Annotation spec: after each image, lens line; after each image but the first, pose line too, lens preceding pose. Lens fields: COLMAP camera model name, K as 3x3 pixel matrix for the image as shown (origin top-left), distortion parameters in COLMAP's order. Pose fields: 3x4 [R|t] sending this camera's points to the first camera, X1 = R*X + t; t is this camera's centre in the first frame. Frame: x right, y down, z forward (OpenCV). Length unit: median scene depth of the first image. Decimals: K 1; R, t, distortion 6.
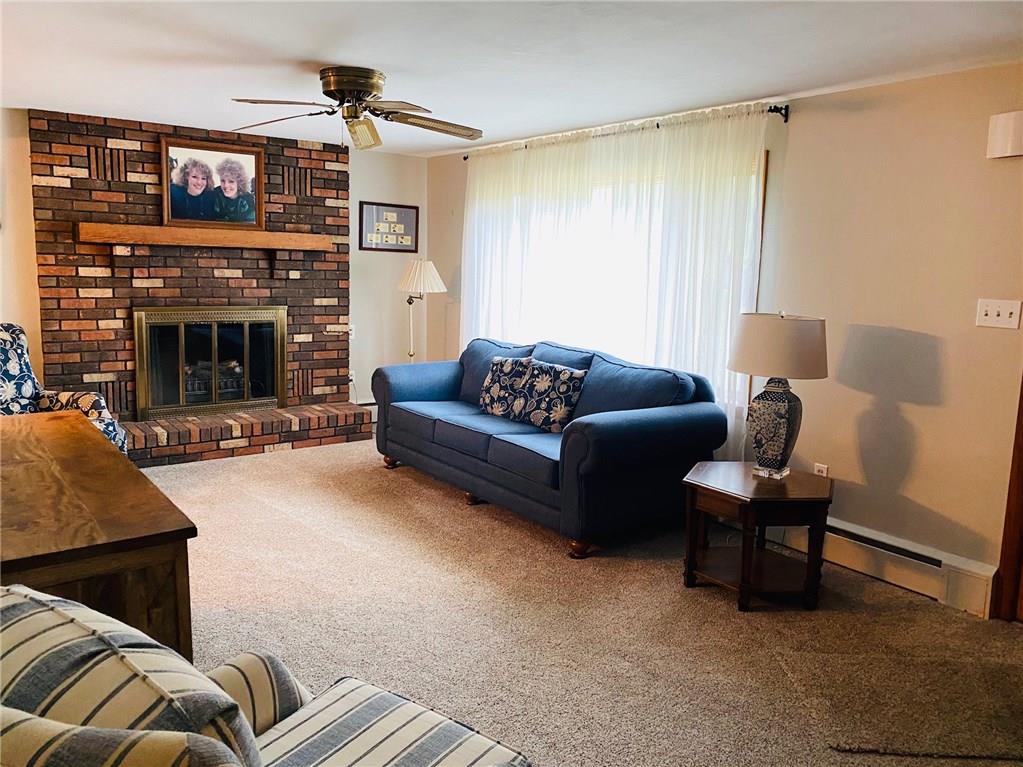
lens RADIAL K [[780.2, 0, 515.7], [0, 780.2, 379.0], [0, 0, 1]] dist [0.017000, -0.021446]
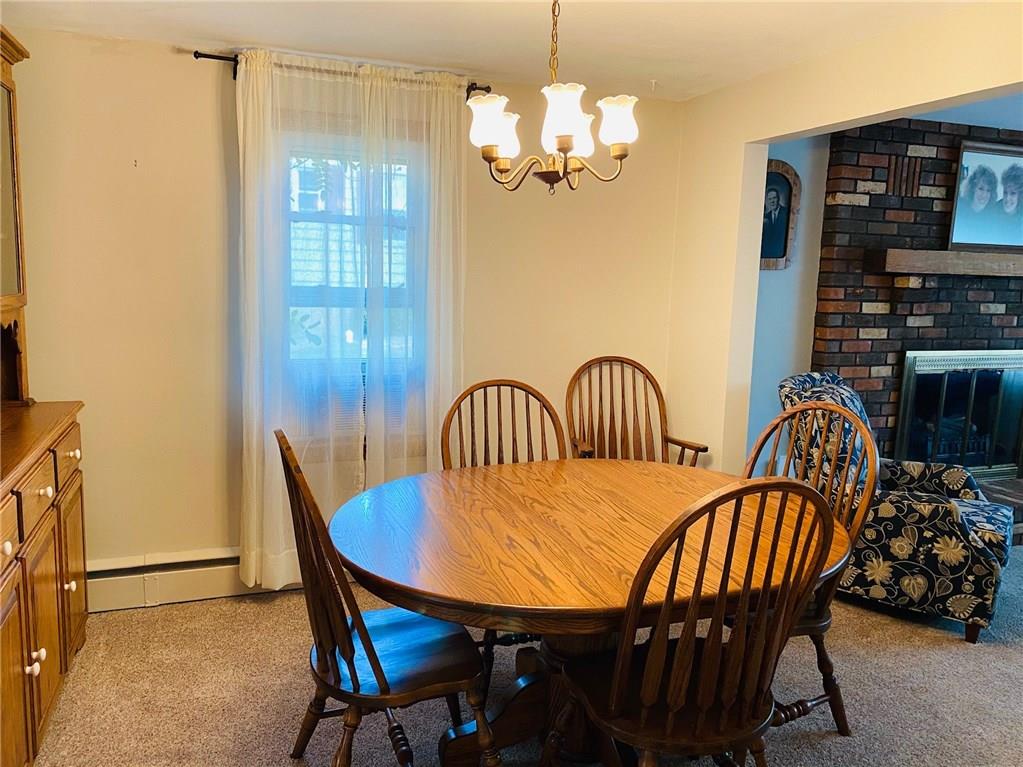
lens RADIAL K [[780.2, 0, 505.9], [0, 780.2, 383.3], [0, 0, 1]] dist [0.017000, -0.021446]
pose [[0.952117, 0.040341, -0.303060, -0.633283], [-0.044249, 0.999002, -0.006036, -0.034780], [0.302514, 0.019157, 0.952952, 0.099056]]
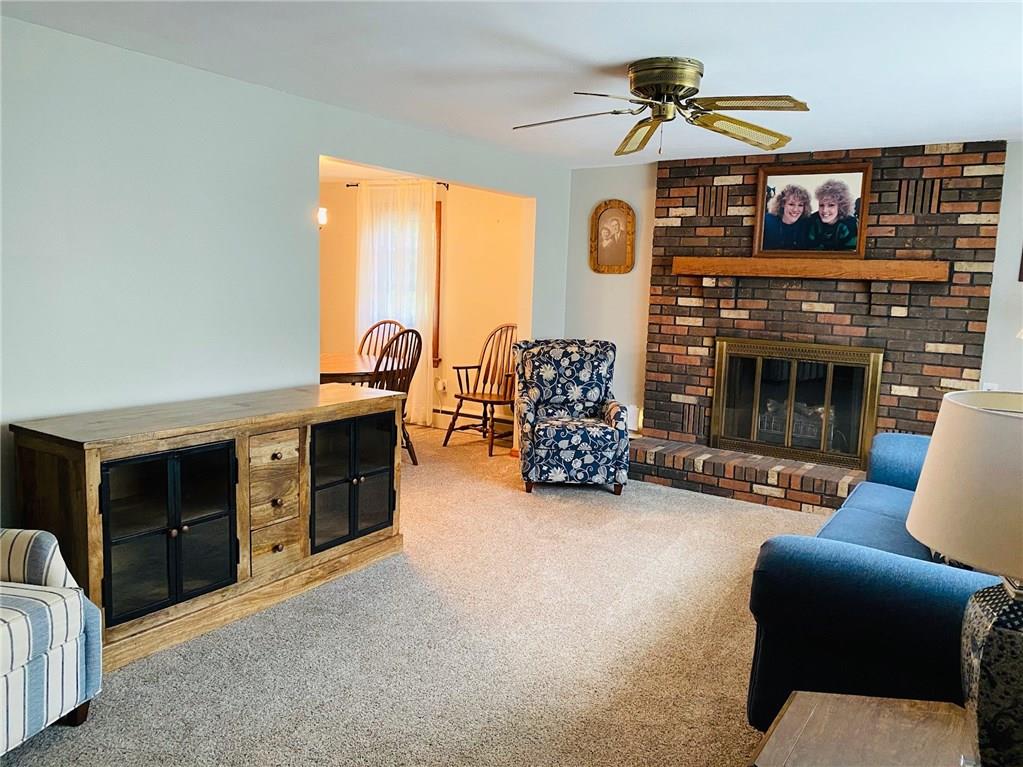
lens RADIAL K [[780.2, 0, 512.7], [0, 780.2, 381.7], [0, 0, 1]] dist [0.017000, -0.021446]
pose [[0.330001, 0.107710, -0.937816, 0.394120], [-0.165807, 0.984638, 0.054743, -0.044646], [0.929305, 0.137431, 0.342790, 0.401165]]
